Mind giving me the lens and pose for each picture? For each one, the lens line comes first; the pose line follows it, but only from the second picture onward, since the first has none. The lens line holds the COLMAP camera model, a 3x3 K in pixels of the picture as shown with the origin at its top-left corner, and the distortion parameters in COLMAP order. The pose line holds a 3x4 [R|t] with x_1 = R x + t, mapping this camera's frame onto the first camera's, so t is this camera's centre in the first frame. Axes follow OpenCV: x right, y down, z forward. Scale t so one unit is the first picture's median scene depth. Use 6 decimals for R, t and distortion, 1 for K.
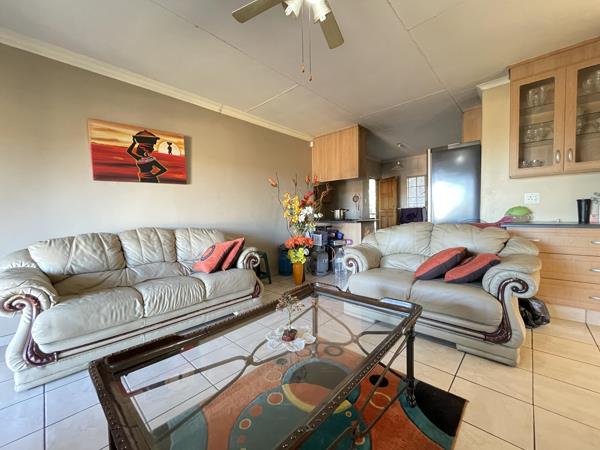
lens RADIAL K [[240.8, 0, 298.1], [0, 240.8, 224.1], [0, 0, 1]] dist [-0.008023, -0.000549]
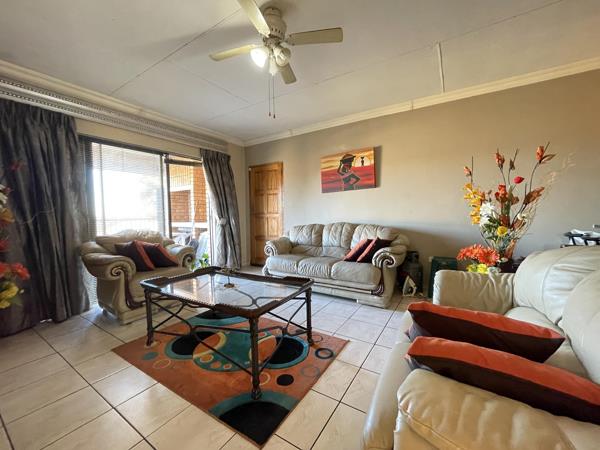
lens RADIAL K [[240.8, 0, 303.9], [0, 240.8, 225.9], [0, 0, 1]] dist [-0.008023, -0.000549]
pose [[0.191513, 0.063049, -0.979463, 0.736288], [-0.028433, 0.997872, 0.058675, -0.042206], [0.981078, 0.016612, 0.192898, 0.485989]]
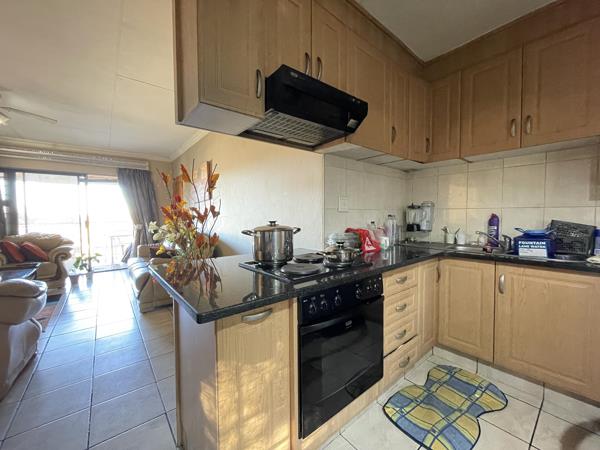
lens RADIAL K [[240.8, 0, 299.2], [0, 240.8, 225.3], [0, 0, 1]] dist [-0.008023, -0.000549]
pose [[-0.131411, 0.058054, -0.989627, 0.819701], [-0.035358, 0.997374, 0.063203, -0.178167], [0.990697, 0.043297, -0.129013, 2.266817]]
